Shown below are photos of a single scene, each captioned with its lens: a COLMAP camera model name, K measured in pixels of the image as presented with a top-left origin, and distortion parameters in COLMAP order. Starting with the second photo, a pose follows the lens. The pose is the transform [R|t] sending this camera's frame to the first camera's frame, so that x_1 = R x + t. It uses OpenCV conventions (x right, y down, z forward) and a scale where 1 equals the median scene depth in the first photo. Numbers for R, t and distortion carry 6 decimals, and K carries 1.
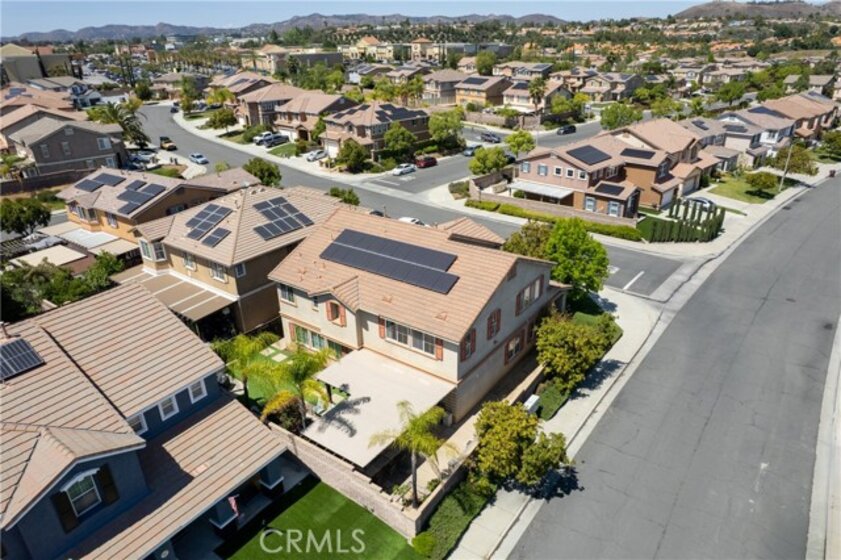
lens RADIAL K [[544.4, 0, 420.5], [0, 544.4, 280.0], [0, 0, 1]] dist [-0.071098, 0.071469]
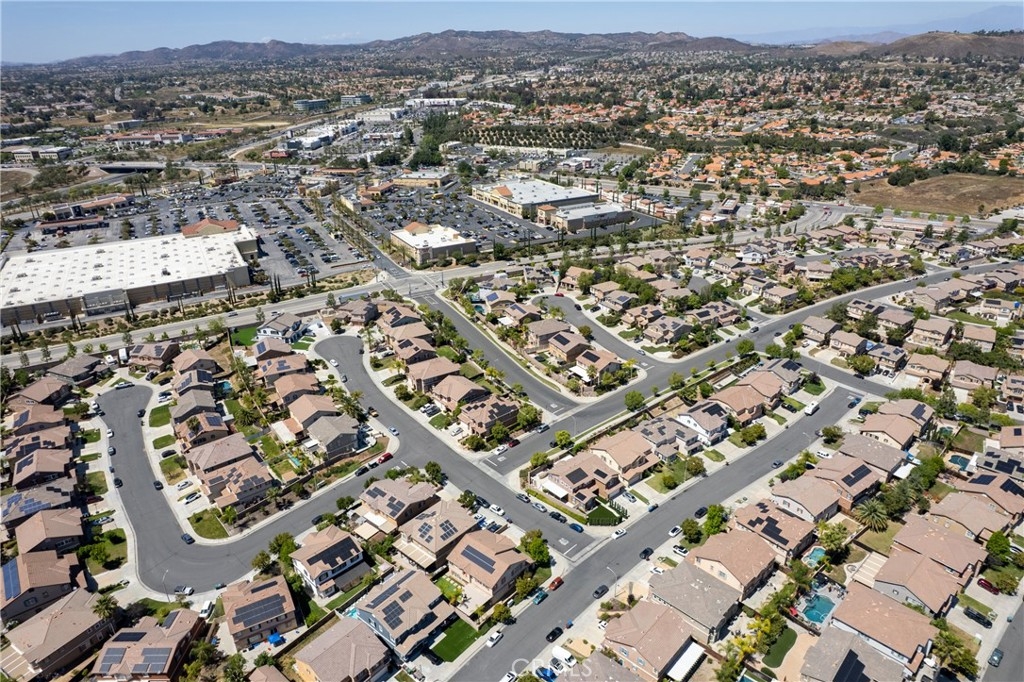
lens RADIAL K [[662.8, 0, 512.0], [0, 662.8, 341.0], [0, 0, 1]] dist [-0.071098, 0.071469]
pose [[0.996067, 0.040200, -0.078963, 0.359230], [-0.040257, 0.999189, 0.000875, -1.194718], [0.078934, 0.002307, 0.996877, -2.707767]]
